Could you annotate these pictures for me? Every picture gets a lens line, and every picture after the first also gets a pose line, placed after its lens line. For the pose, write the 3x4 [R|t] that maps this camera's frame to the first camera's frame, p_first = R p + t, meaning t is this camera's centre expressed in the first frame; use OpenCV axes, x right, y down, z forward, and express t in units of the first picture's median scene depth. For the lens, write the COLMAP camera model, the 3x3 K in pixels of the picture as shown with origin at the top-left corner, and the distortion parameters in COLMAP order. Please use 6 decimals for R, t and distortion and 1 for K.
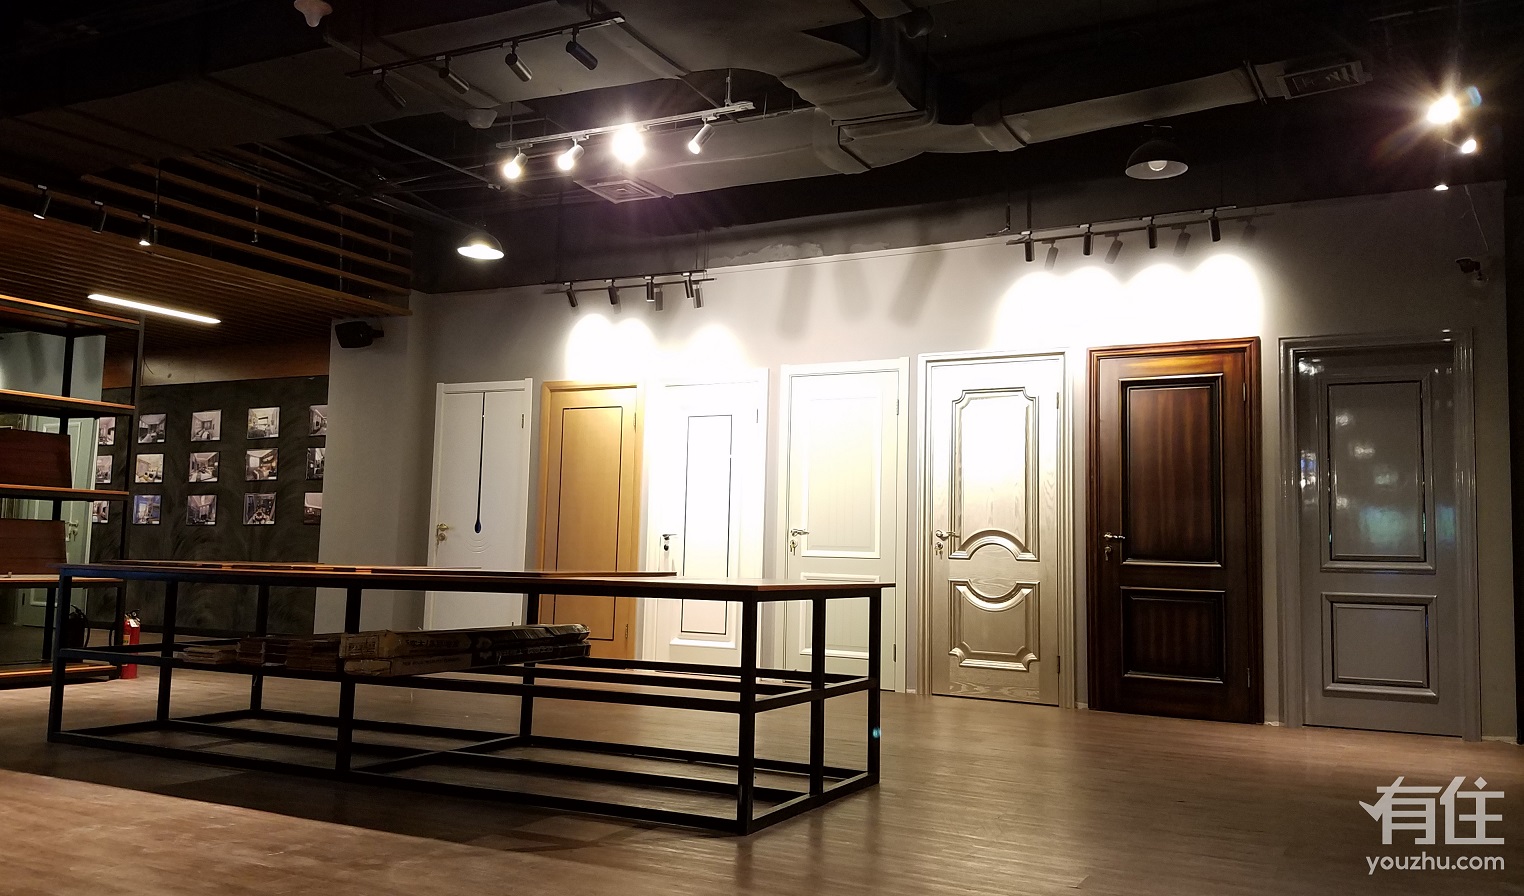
lens RADIAL K [[1167.6, 0, 758.2], [0, 1167.6, 439.1], [0, 0, 1]] dist [0.011060, 0.000829]
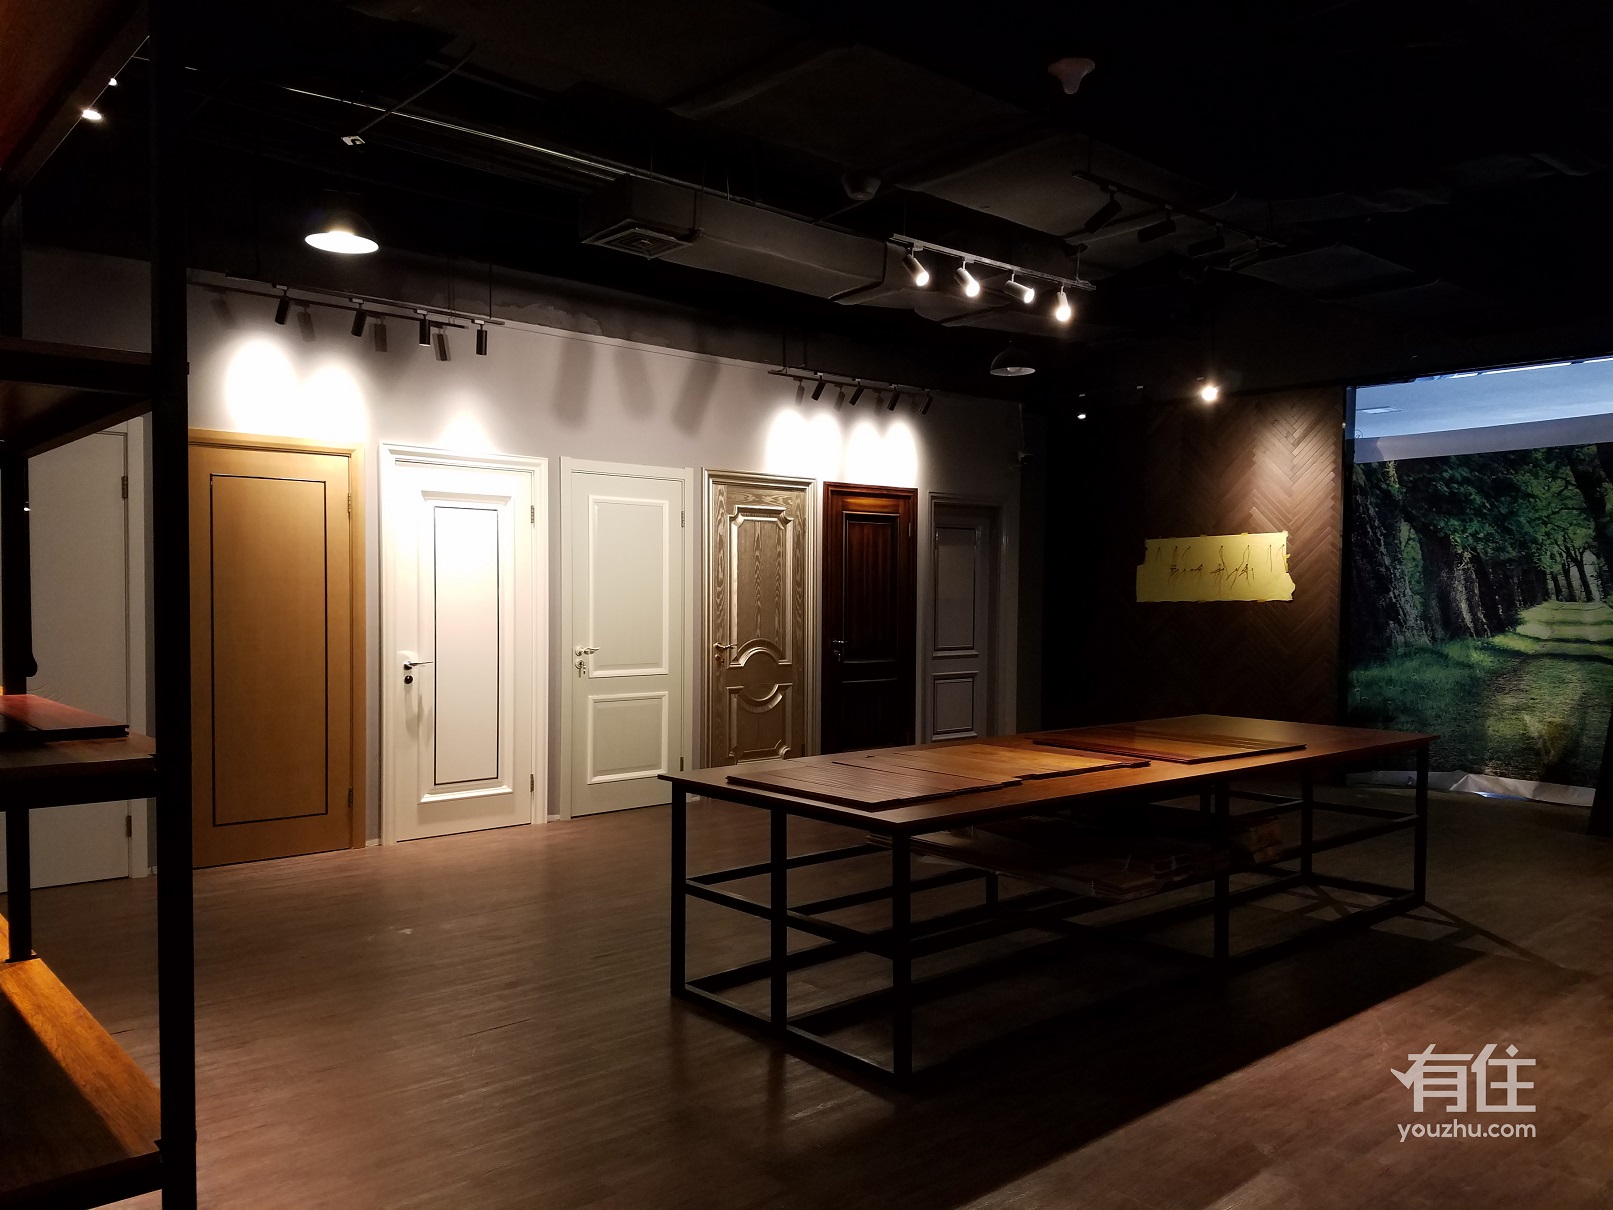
lens RADIAL K [[1231.5, 0, 792.0], [0, 1231.5, 619.8], [0, 0, 1]] dist [0.052896, -0.014541]
pose [[0.318580, -0.046376, 0.946761, -0.607396], [-0.084561, 0.993430, 0.077116, -0.022139], [-0.944117, -0.104627, 0.312565, 0.426552]]
